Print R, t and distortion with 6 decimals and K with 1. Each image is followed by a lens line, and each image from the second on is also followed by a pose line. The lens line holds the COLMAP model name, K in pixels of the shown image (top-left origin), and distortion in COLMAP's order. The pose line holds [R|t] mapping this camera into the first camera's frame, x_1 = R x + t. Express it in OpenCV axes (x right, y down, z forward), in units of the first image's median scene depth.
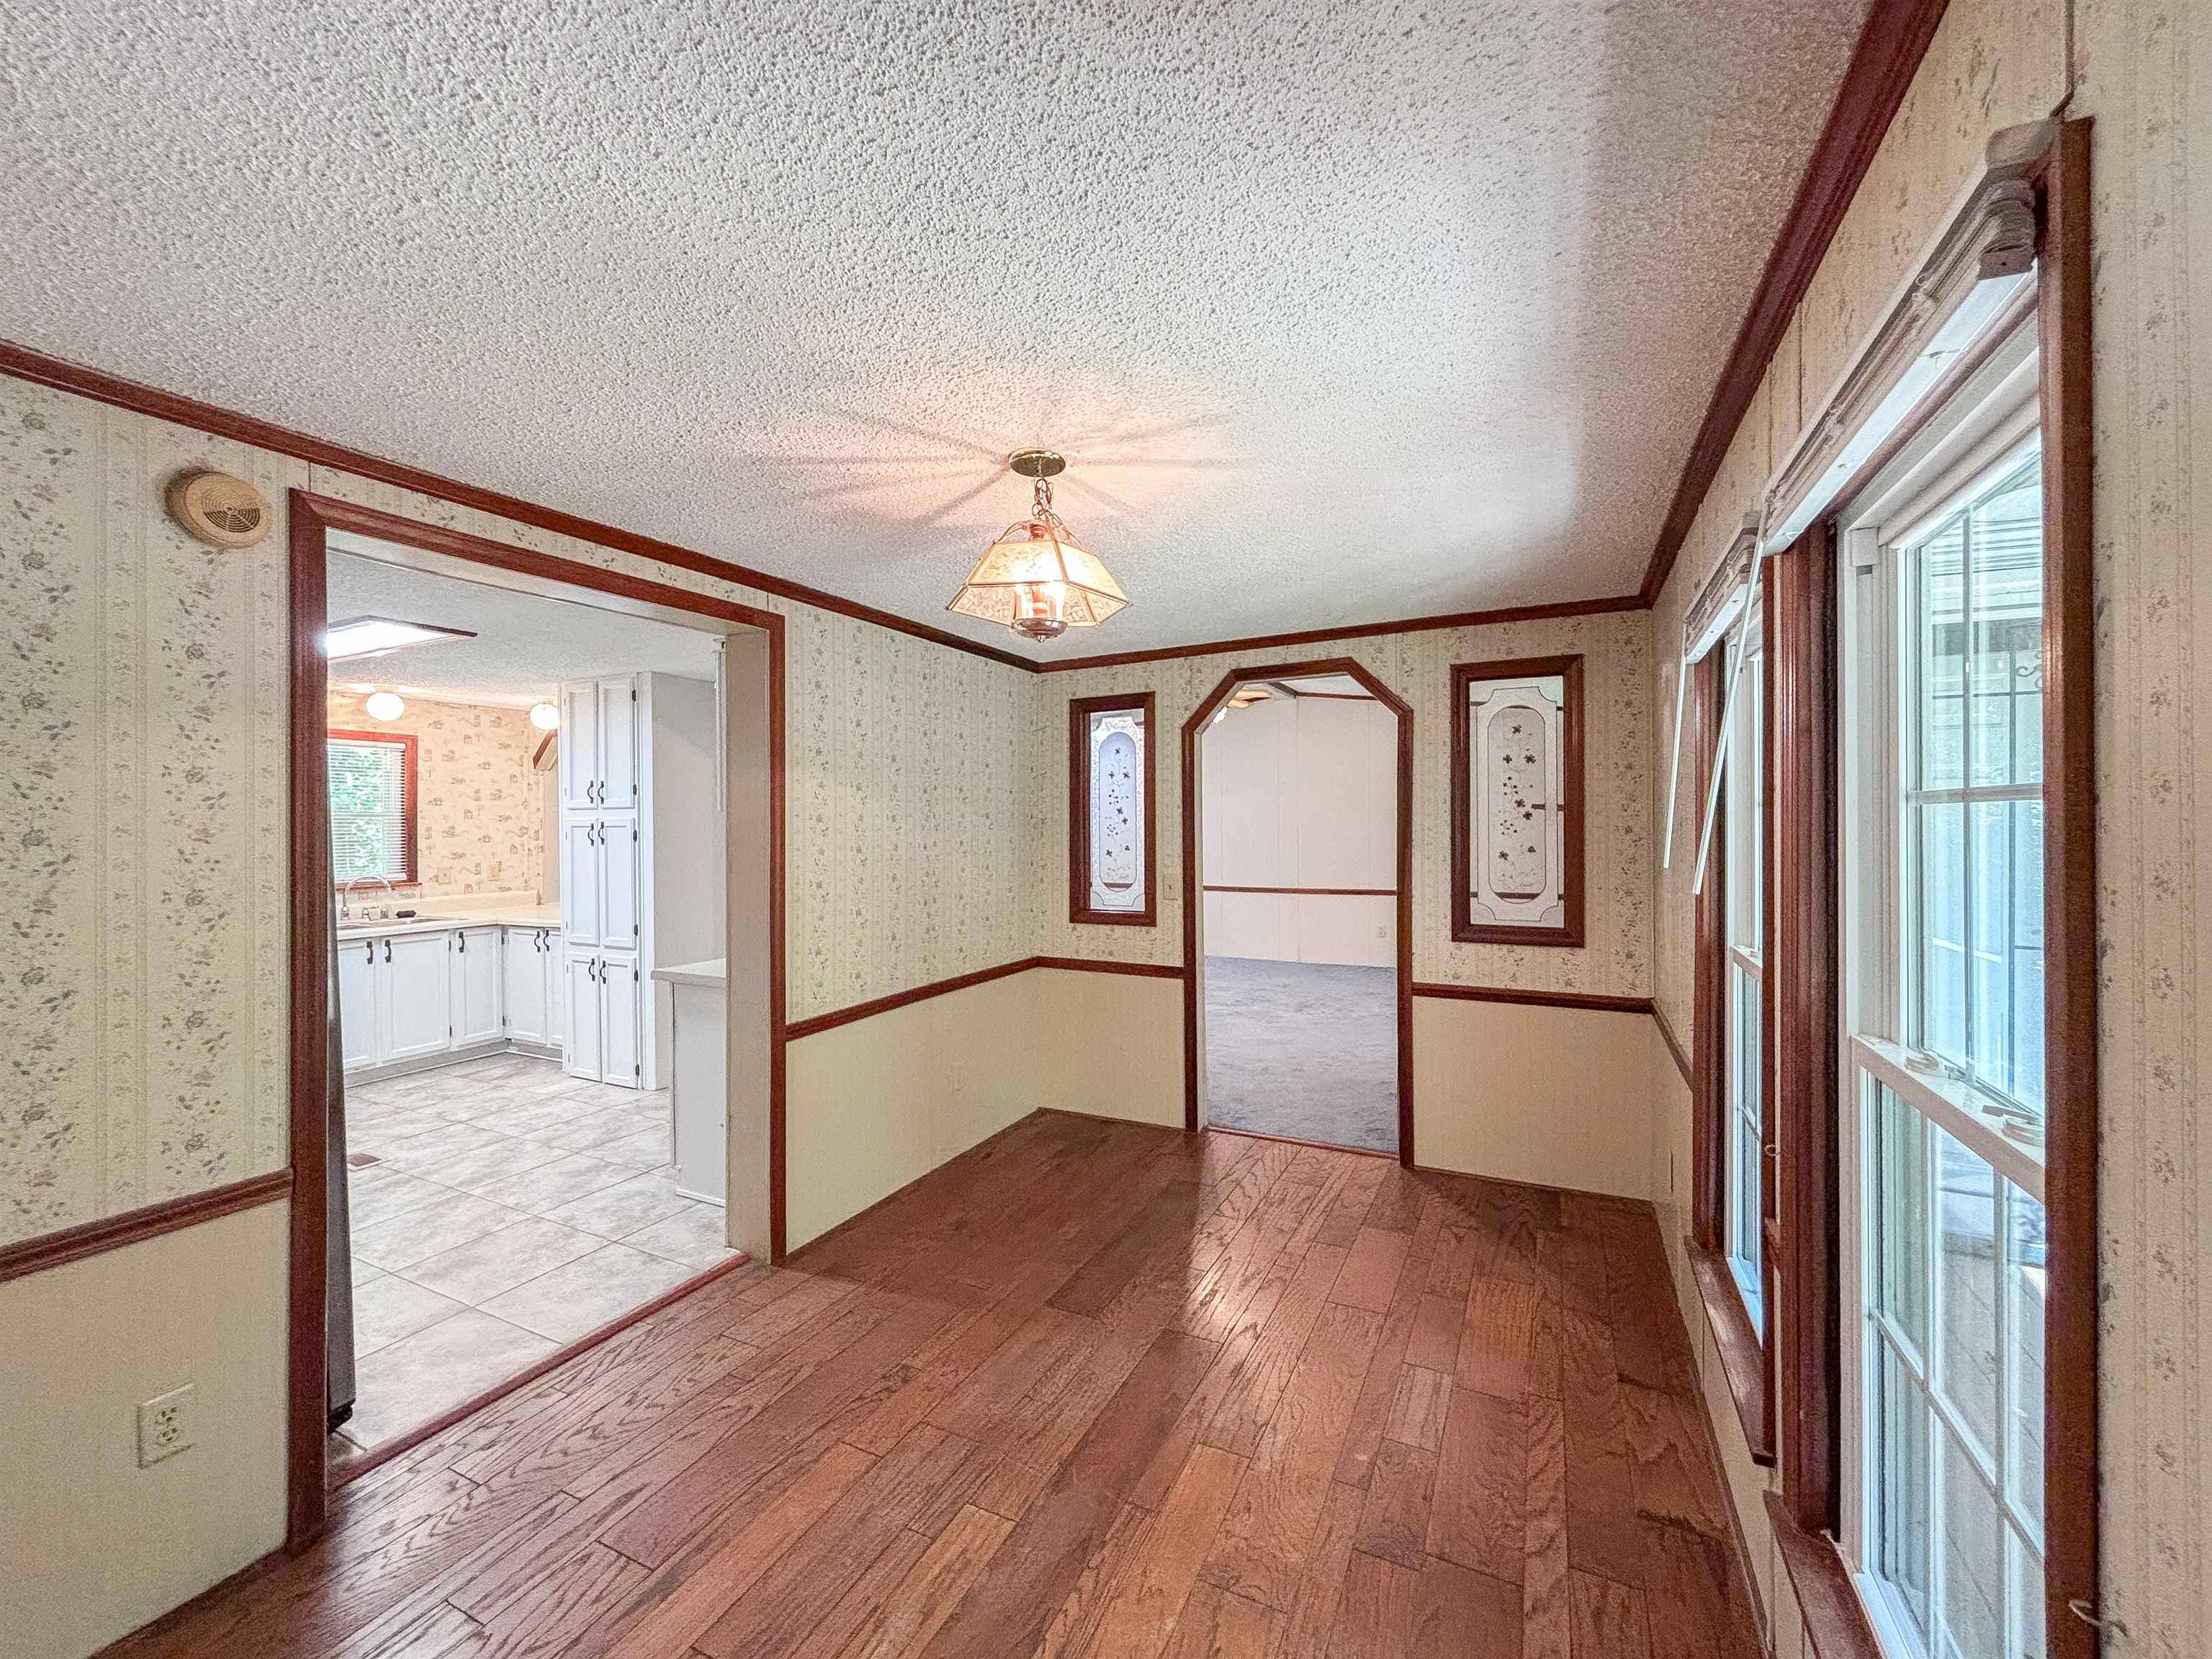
lens RADIAL K [[901.6, 0, 1088.9], [0, 901.6, 827.7], [0, 0, 1]] dist [0.008696, -0.001365]
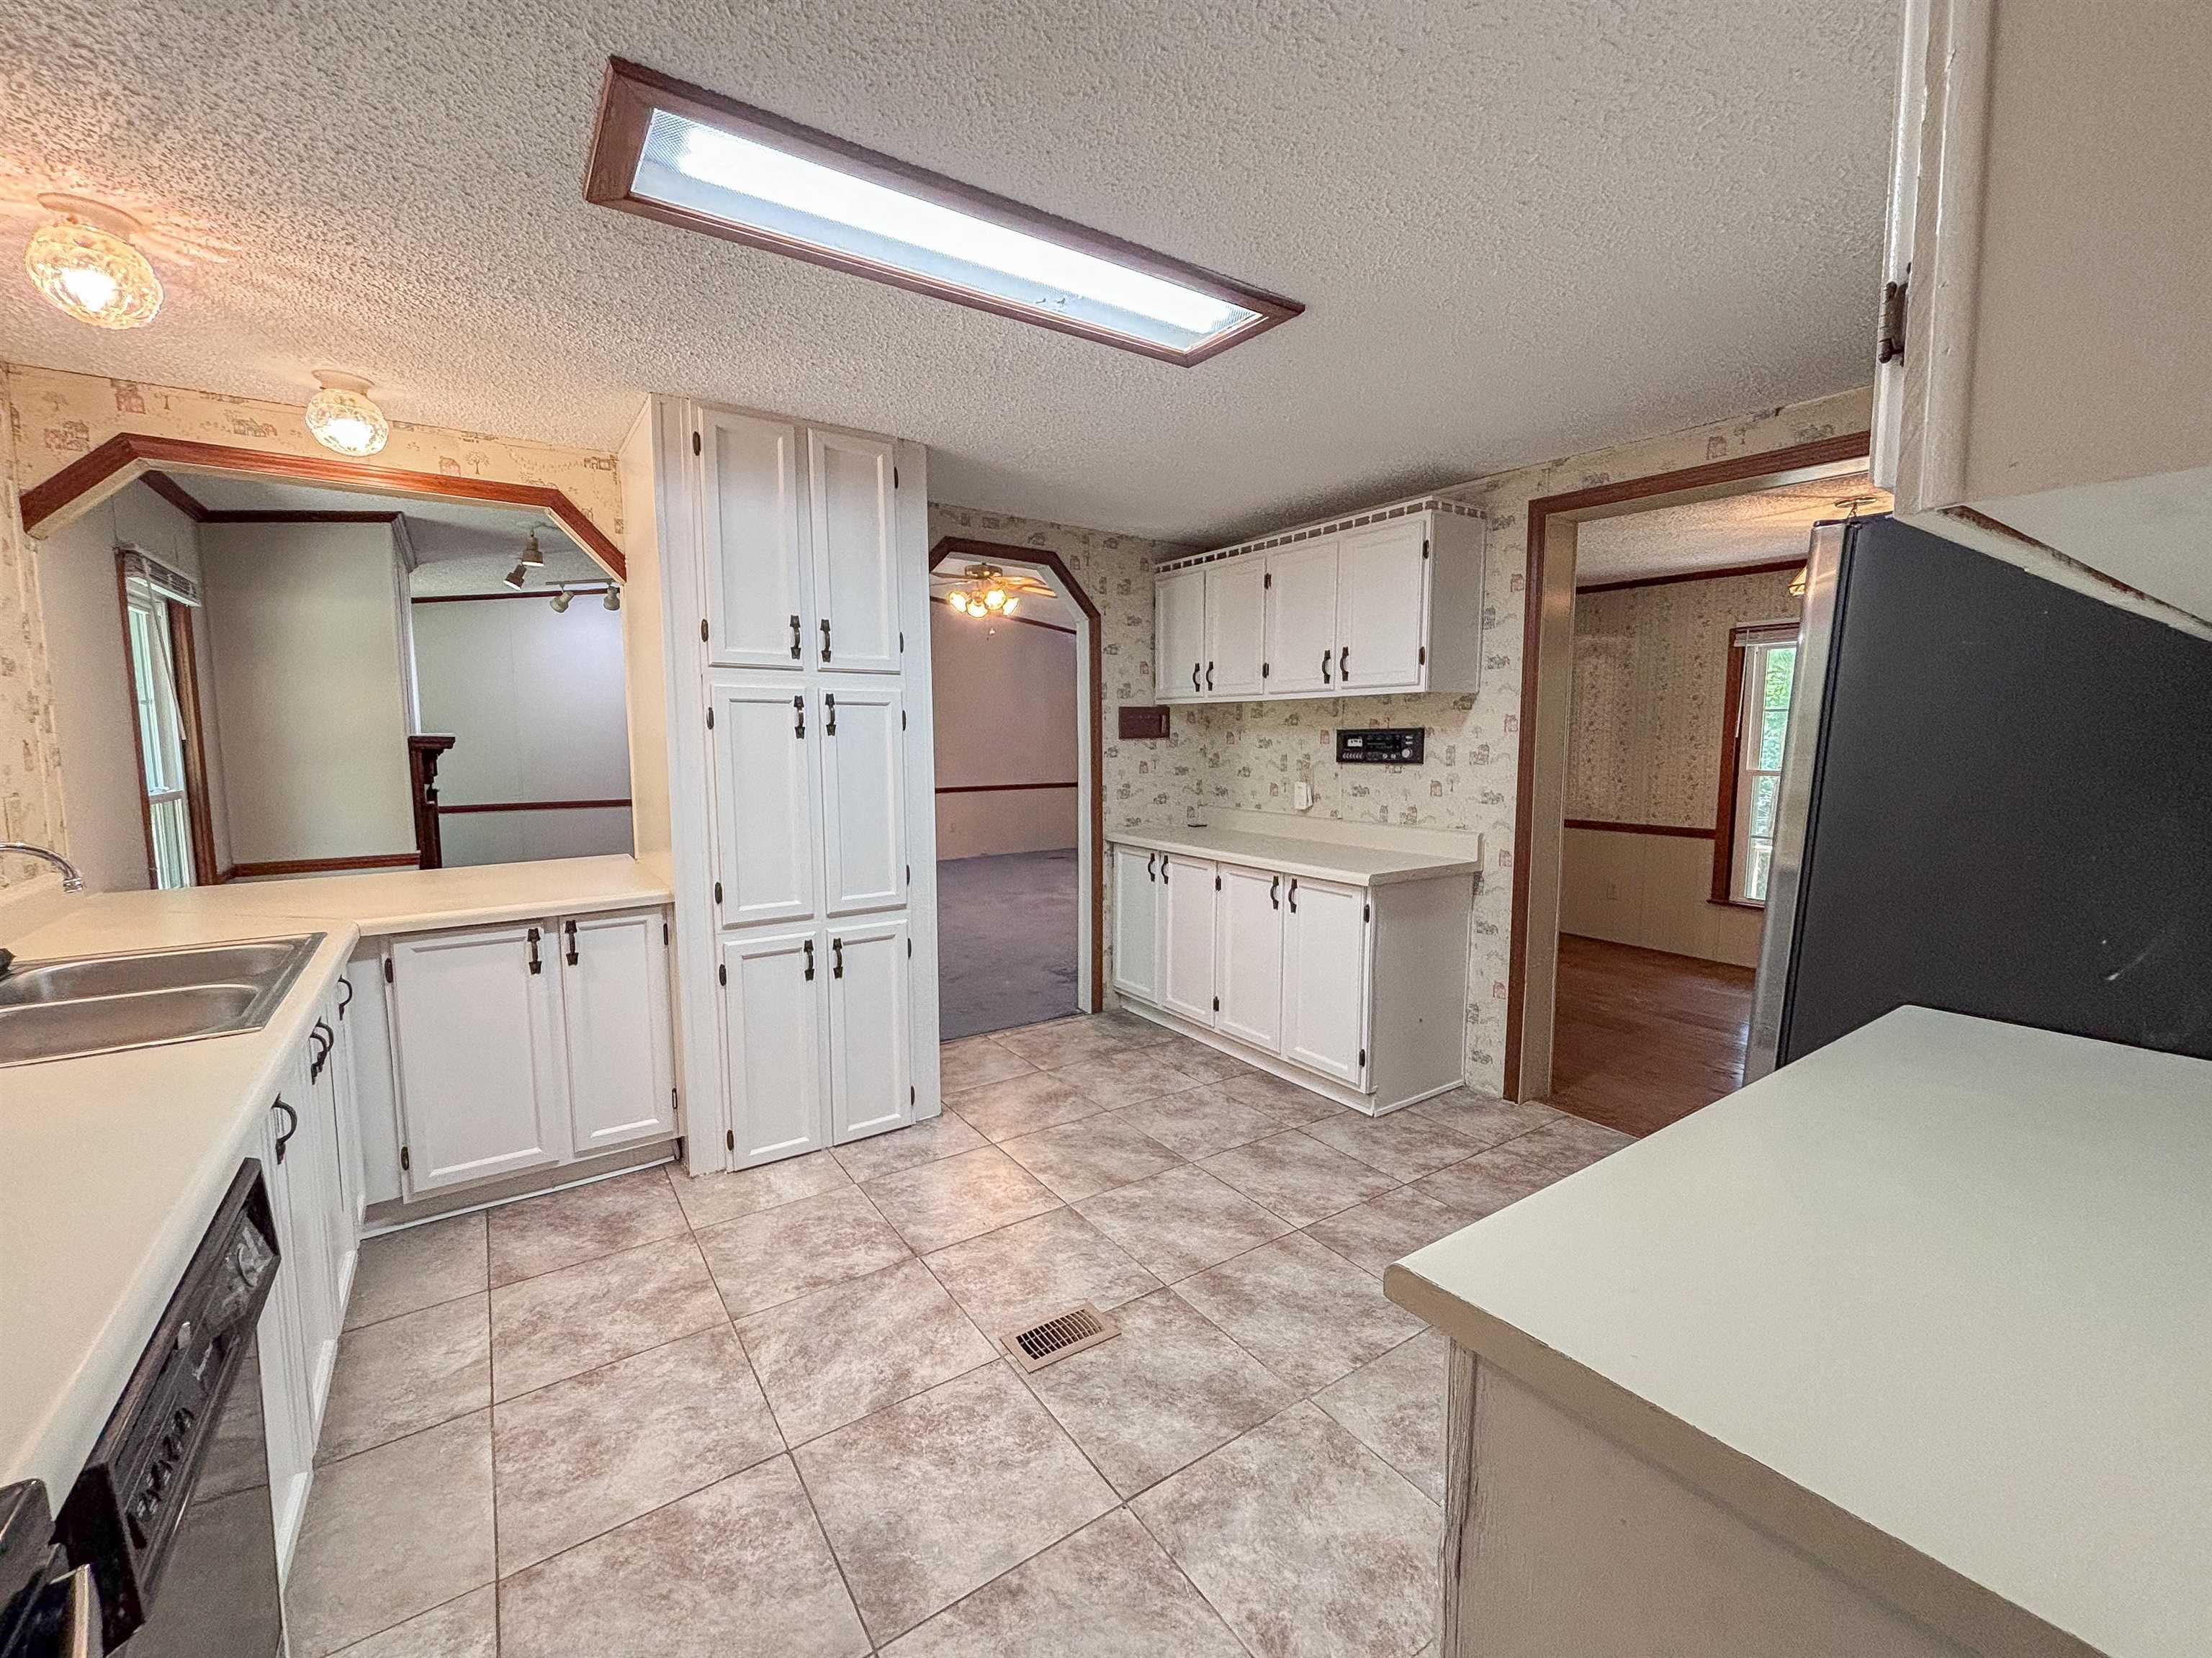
lens RADIAL K [[901.5, 0, 1092.4], [0, 901.5, 829.4], [0, 0, 1]] dist [0.008696, -0.001365]
pose [[0.475144, -0.091475, 0.875140, -1.404476], [-0.001133, 0.994517, 0.104568, 0.026235], [-0.879907, -0.050676, 0.472436, 0.867841]]
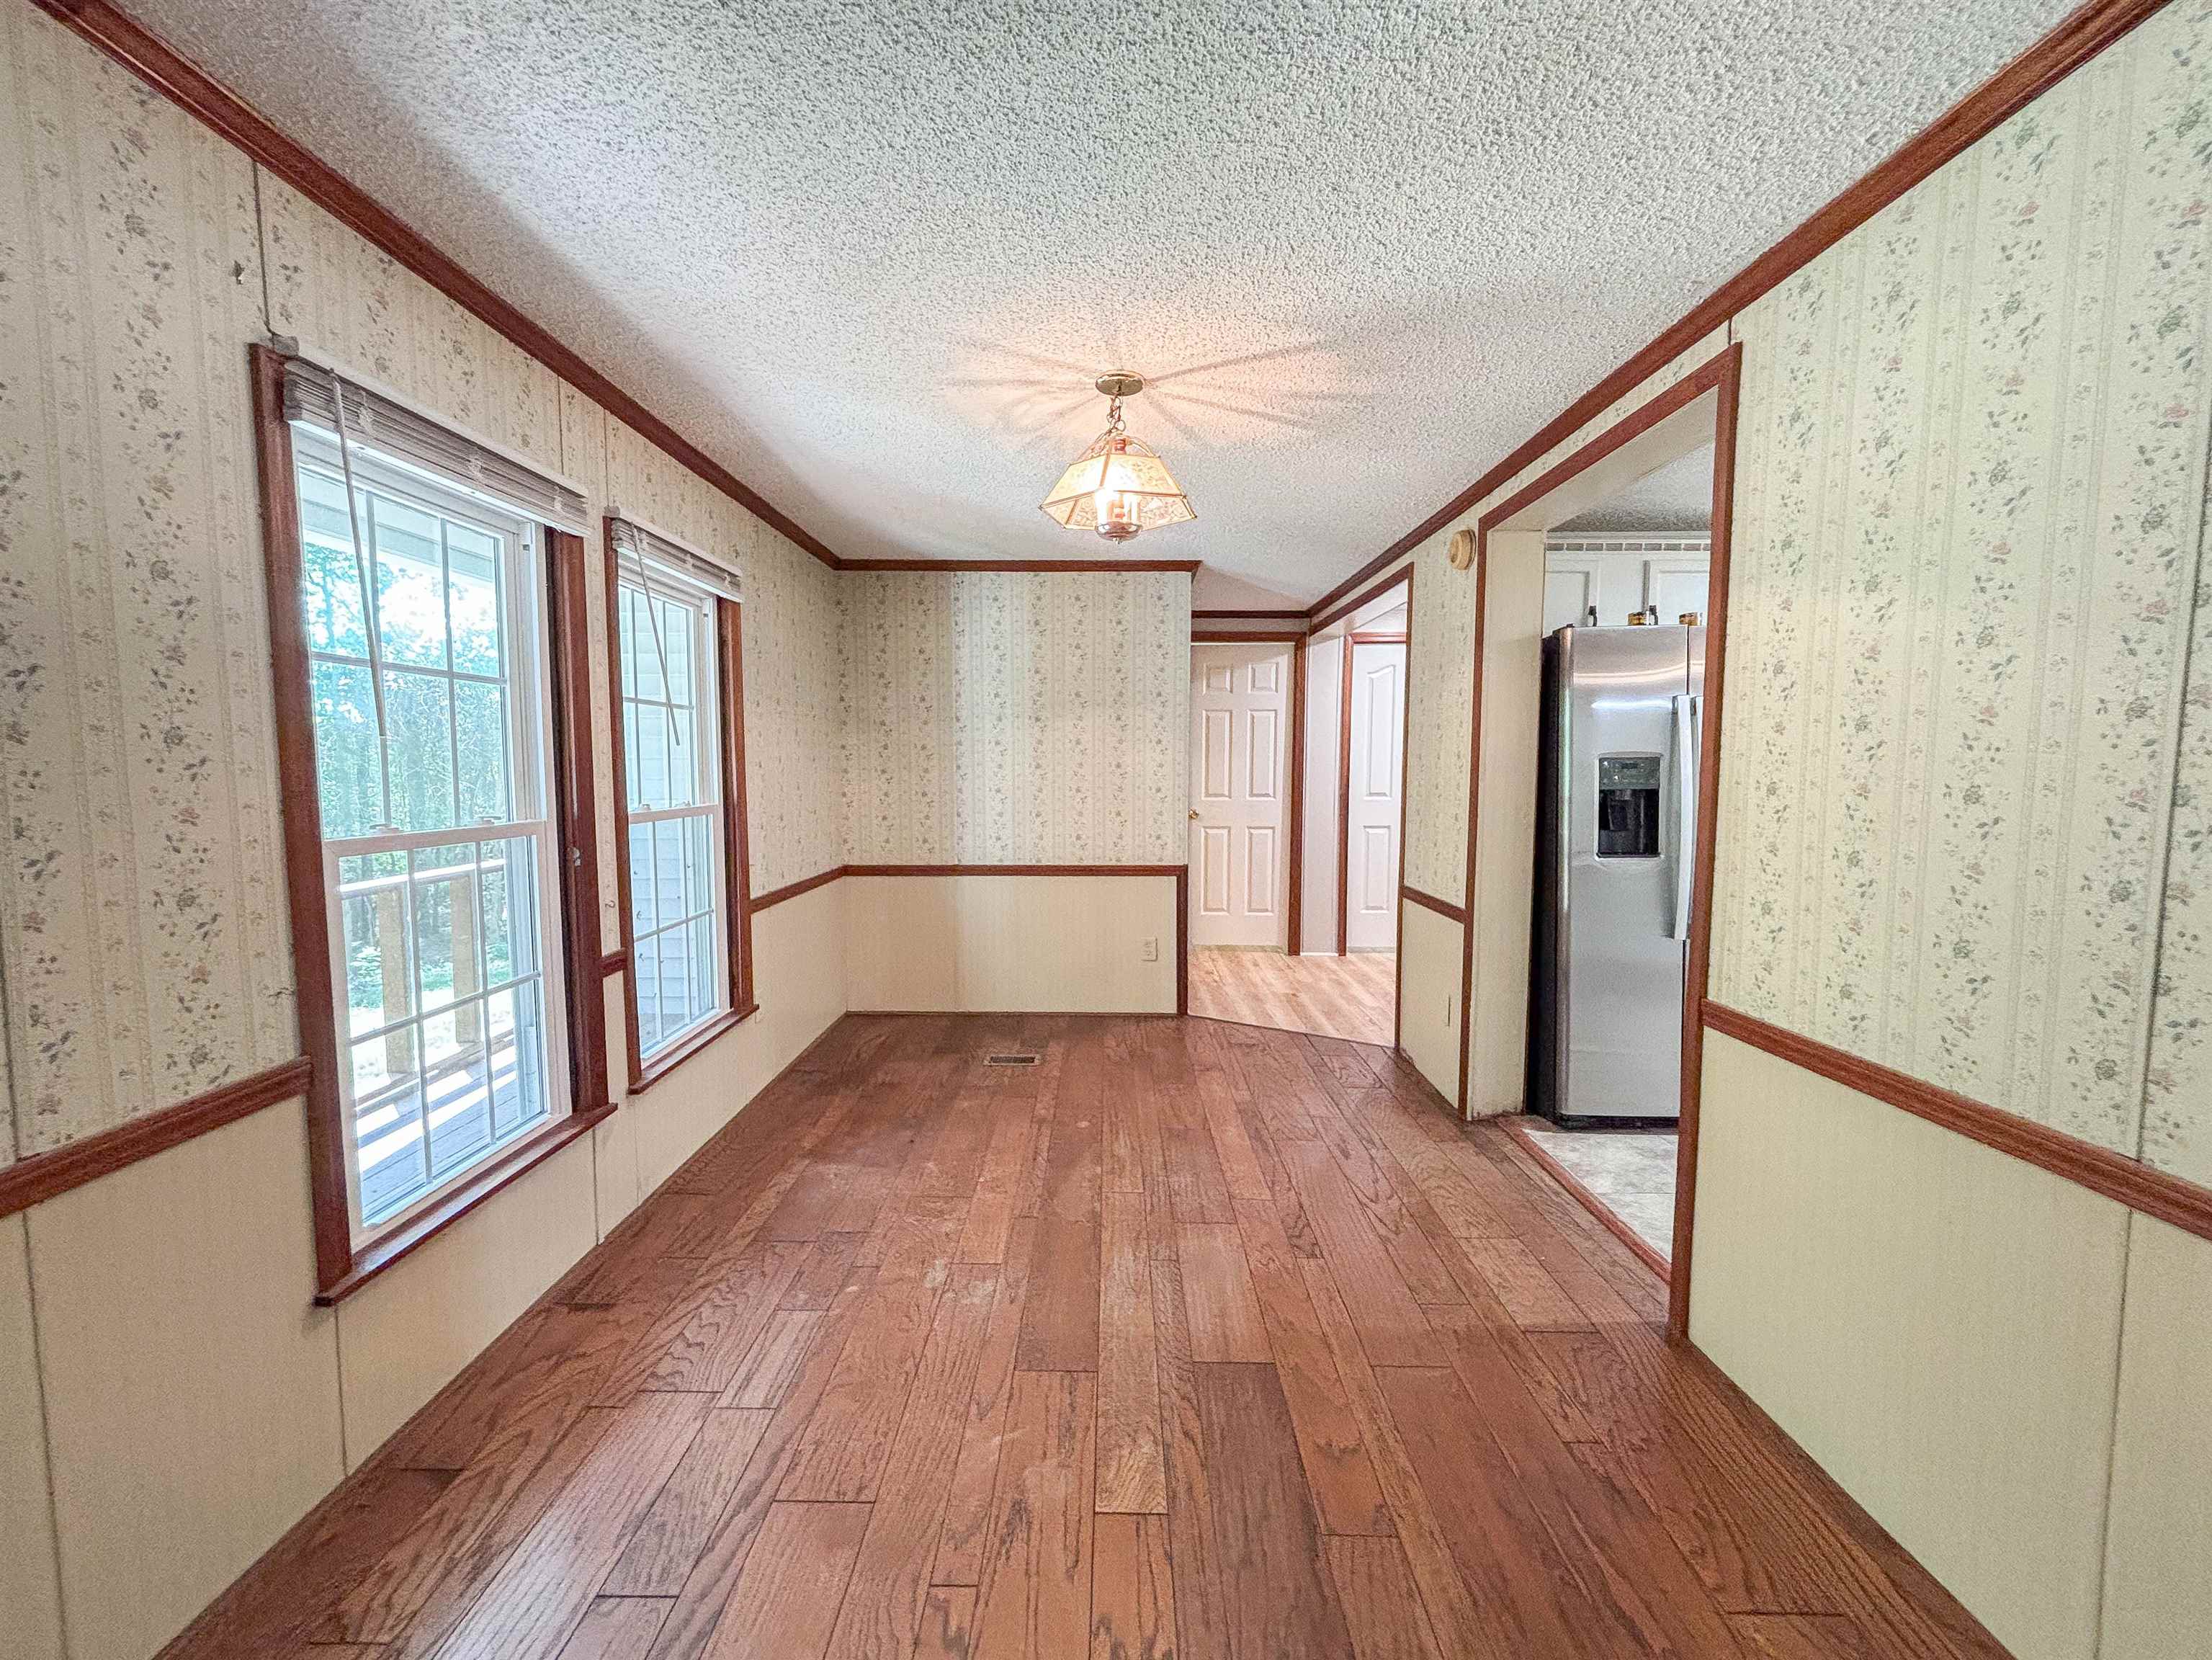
lens RADIAL K [[901.7, 0, 1108.0], [0, 901.7, 830.5], [0, 0, 1]] dist [0.008696, -0.001365]
pose [[-0.888809, 0.037566, -0.456736, 0.301943], [0.001518, 0.996870, 0.079038, 0.041864], [0.458276, 0.069557, -0.886084, 1.234163]]
